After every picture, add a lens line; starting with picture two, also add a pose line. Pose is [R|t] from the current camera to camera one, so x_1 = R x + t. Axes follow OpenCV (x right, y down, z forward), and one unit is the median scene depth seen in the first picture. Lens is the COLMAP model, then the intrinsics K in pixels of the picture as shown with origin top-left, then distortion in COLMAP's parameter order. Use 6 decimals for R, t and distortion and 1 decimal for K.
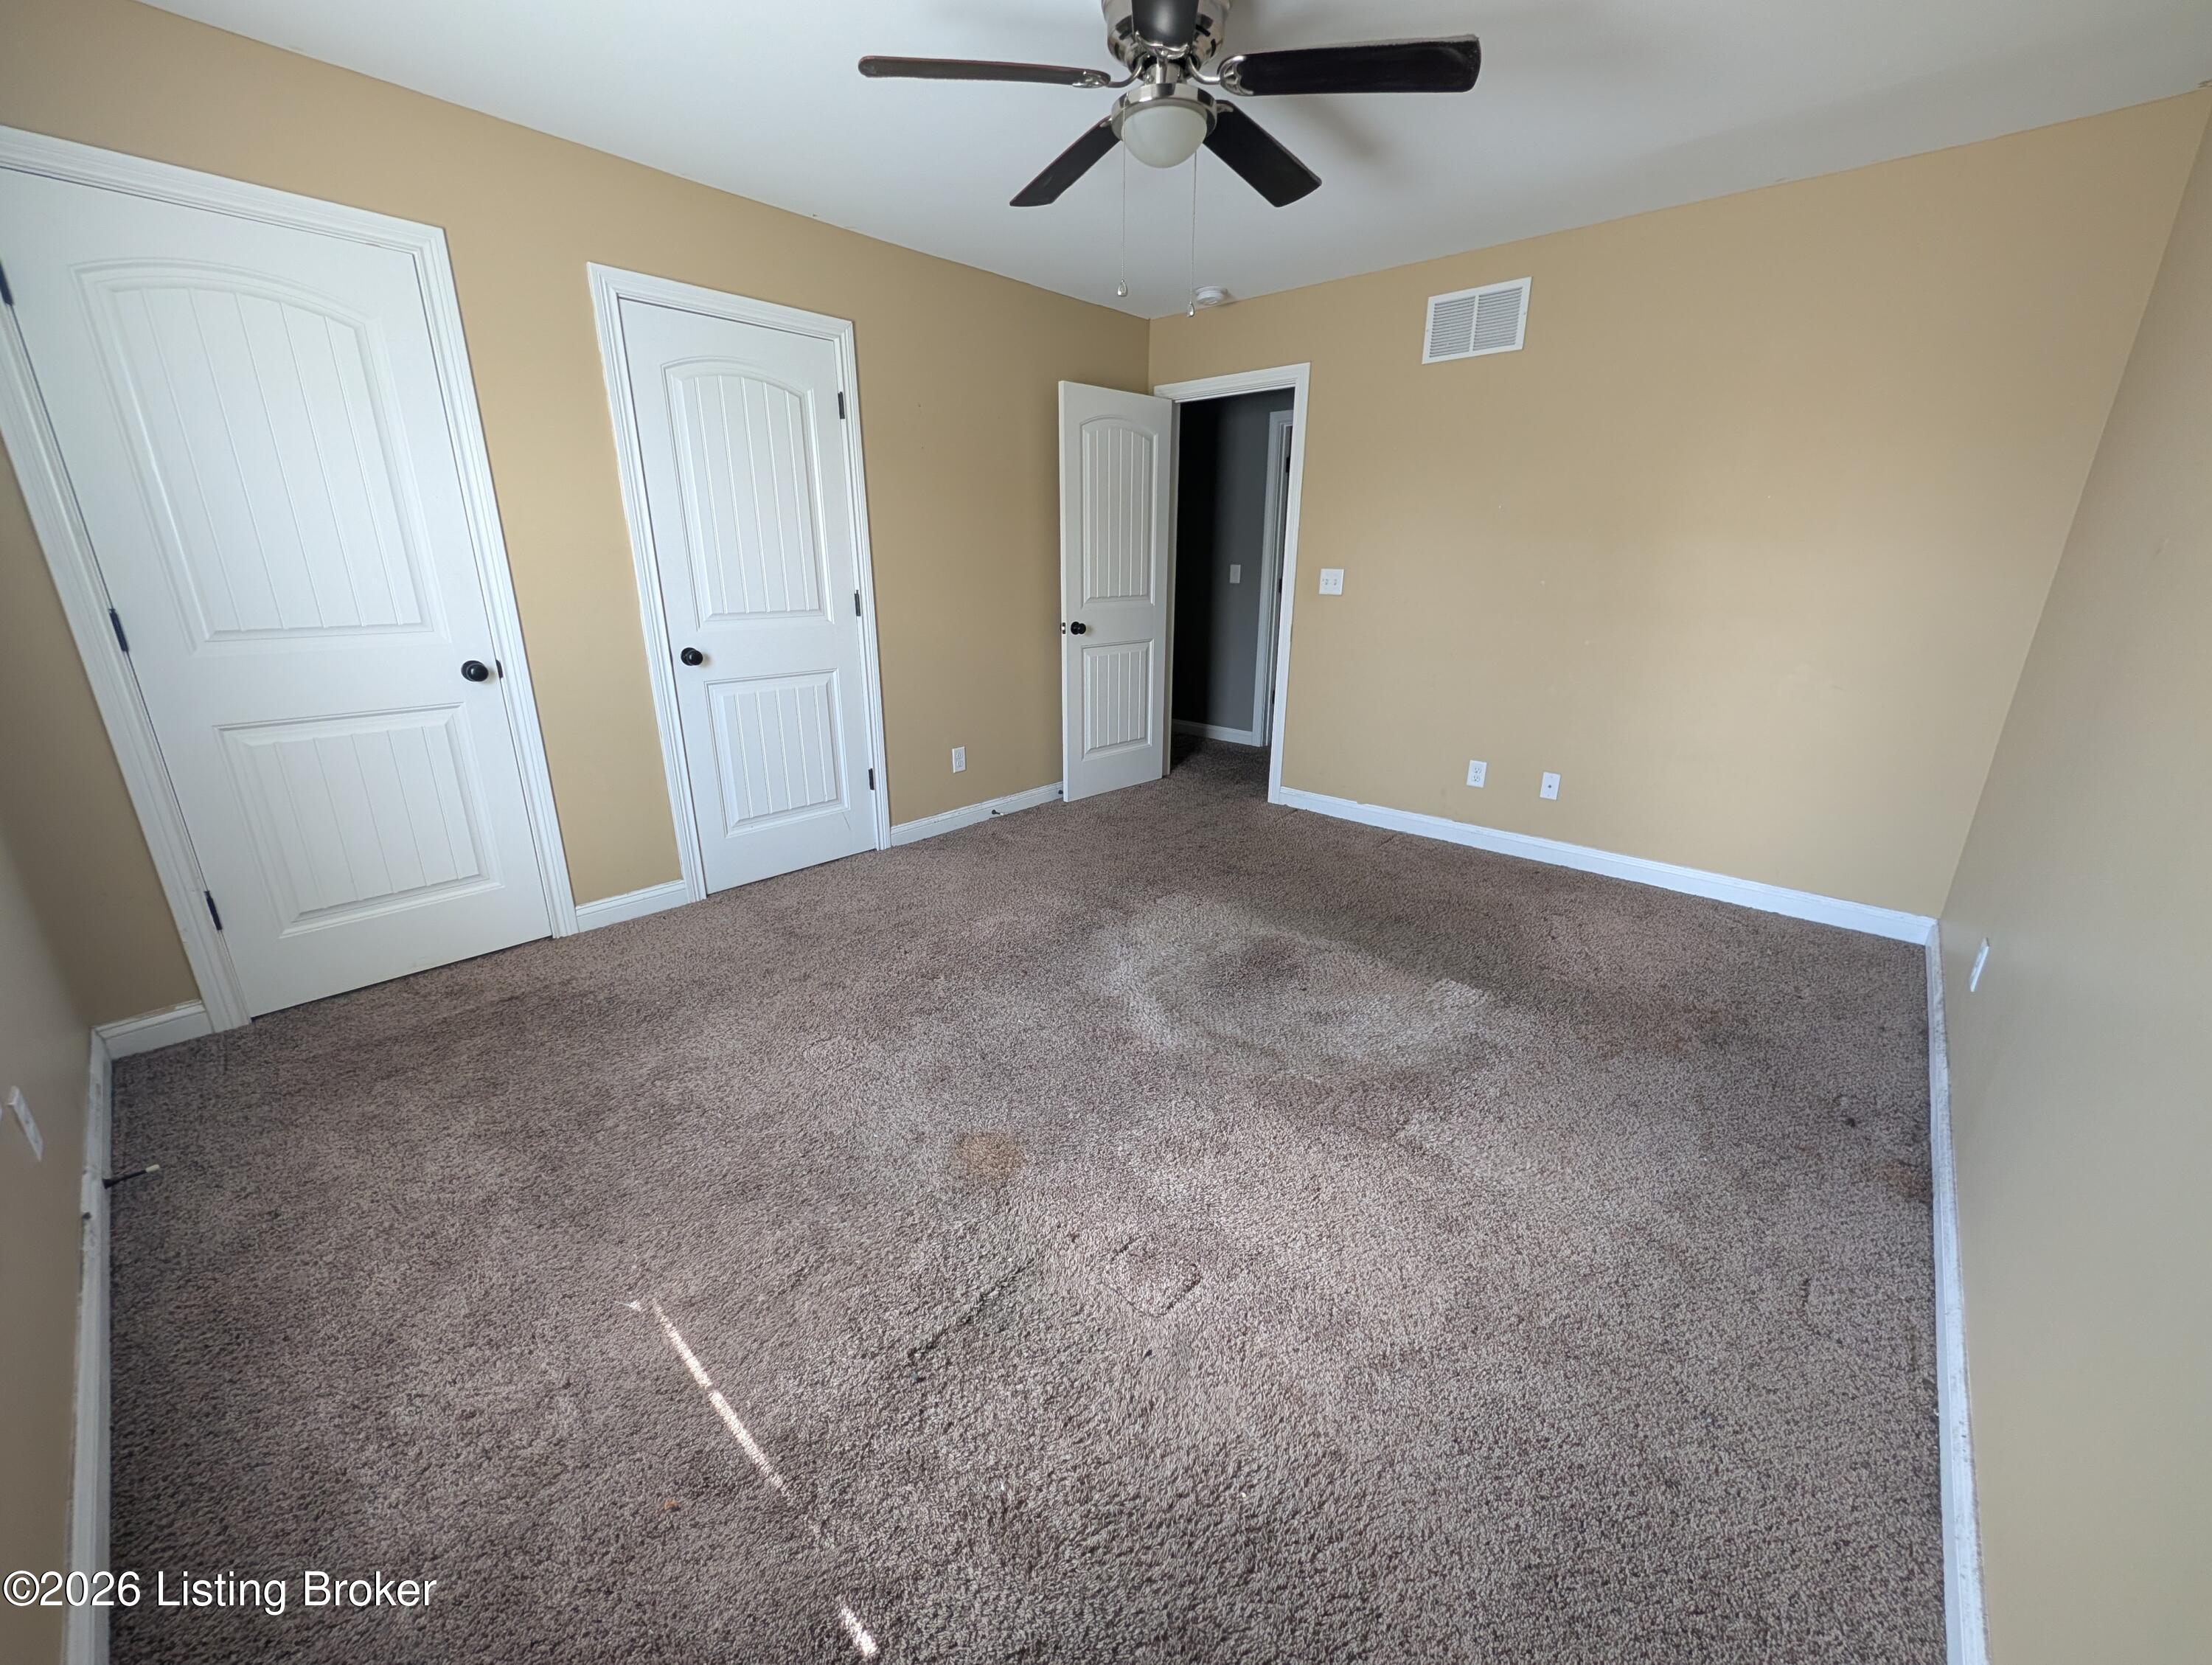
lens RADIAL K [[854.7, 0, 1099.2], [0, 854.7, 832.3], [0, 0, 1]] dist [0.001768, 0.000079]
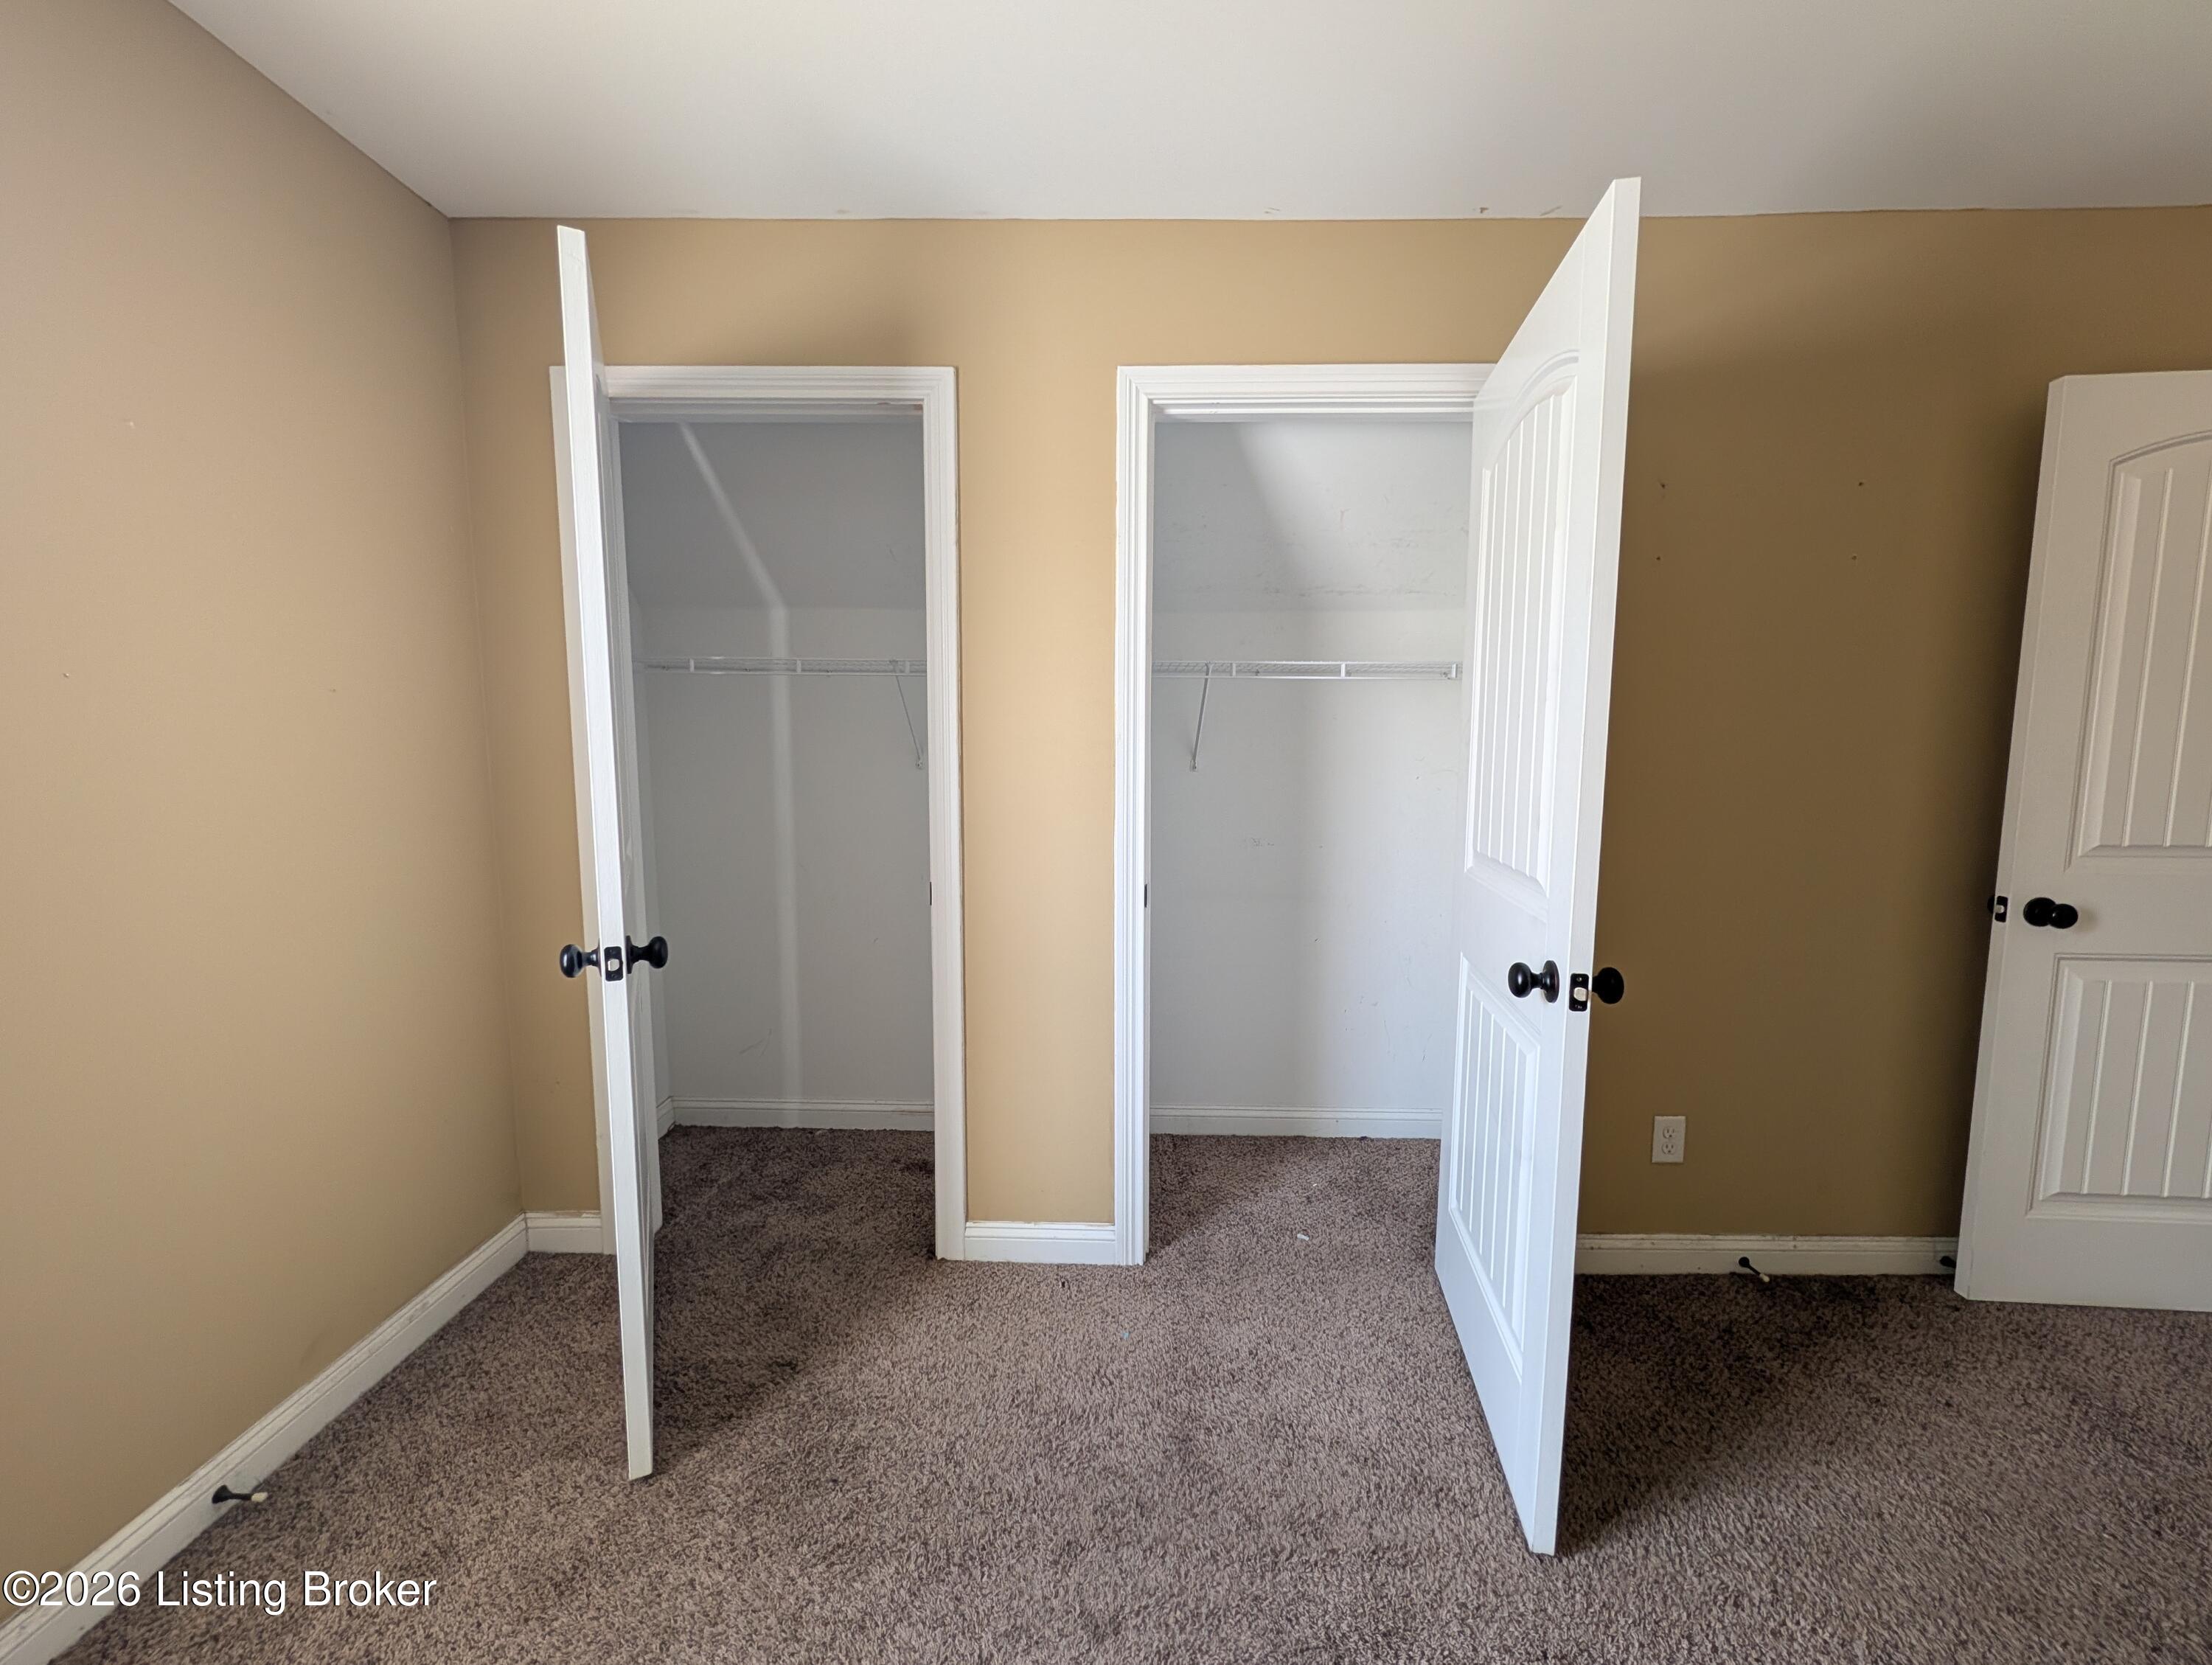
lens RADIAL K [[854.7, 0, 1106.6], [0, 854.7, 825.9], [0, 0, 1]] dist [0.001768, 0.000079]
pose [[0.658440, 0.074157, -0.748971, -0.018120], [-0.230875, 0.967058, -0.107219, -0.125988], [0.716347, 0.243516, 0.653870, 0.370198]]
